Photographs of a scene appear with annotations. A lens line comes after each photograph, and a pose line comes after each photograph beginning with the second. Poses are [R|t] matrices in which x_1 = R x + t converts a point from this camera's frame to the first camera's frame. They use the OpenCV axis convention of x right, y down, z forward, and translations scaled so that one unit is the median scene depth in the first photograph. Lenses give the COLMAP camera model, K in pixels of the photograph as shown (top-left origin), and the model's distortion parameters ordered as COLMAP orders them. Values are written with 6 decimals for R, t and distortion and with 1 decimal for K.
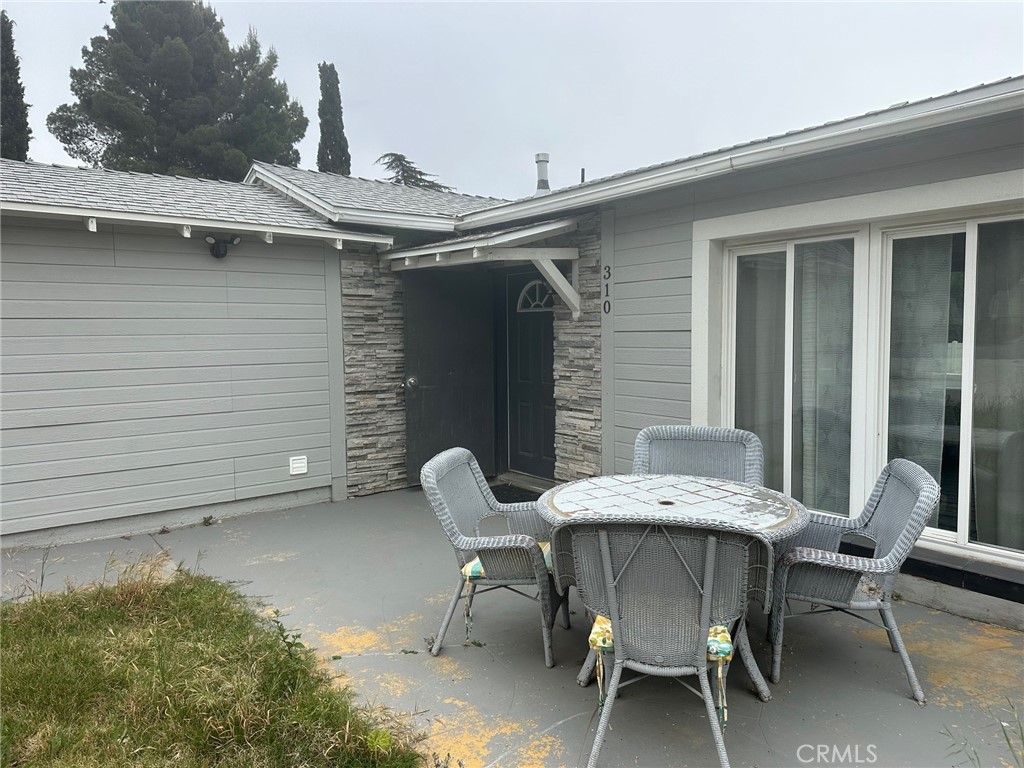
lens RADIAL K [[706.1, 0, 506.5], [0, 706.1, 394.8], [0, 0, 1]] dist [0.156689, -0.276741]
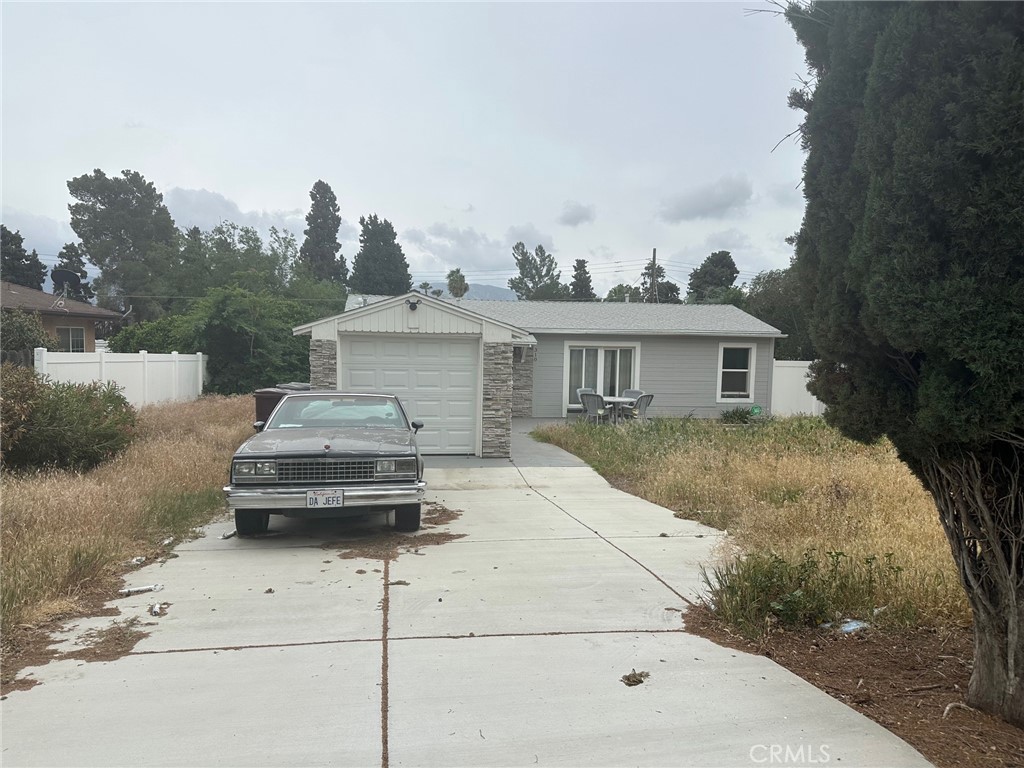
lens RADIAL K [[706.1, 0, 506.5], [0, 706.1, 394.8], [0, 0, 1]] dist [0.156689, -0.276741]
pose [[0.479578, -0.048207, 0.876174, -3.013211], [0.052458, 0.998279, 0.026212, -0.044704], [-0.875930, 0.033392, 0.481282, -0.577415]]
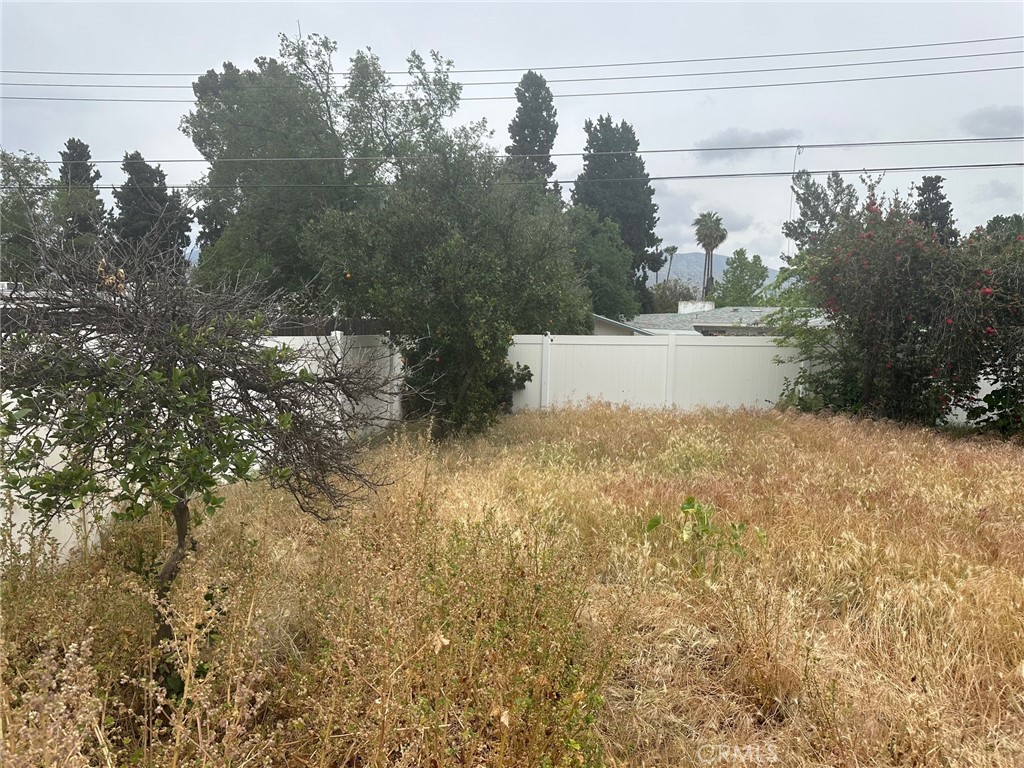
lens RADIAL K [[719.2, 0, 500.9], [0, 719.2, 389.9], [0, 0, 1]] dist [0.096674, -0.132143]
pose [[0.718426, -0.051742, 0.693676, 1.042173], [0.029800, 0.998604, 0.043623, -0.255564], [-0.694964, -0.010668, 0.718965, 2.942439]]
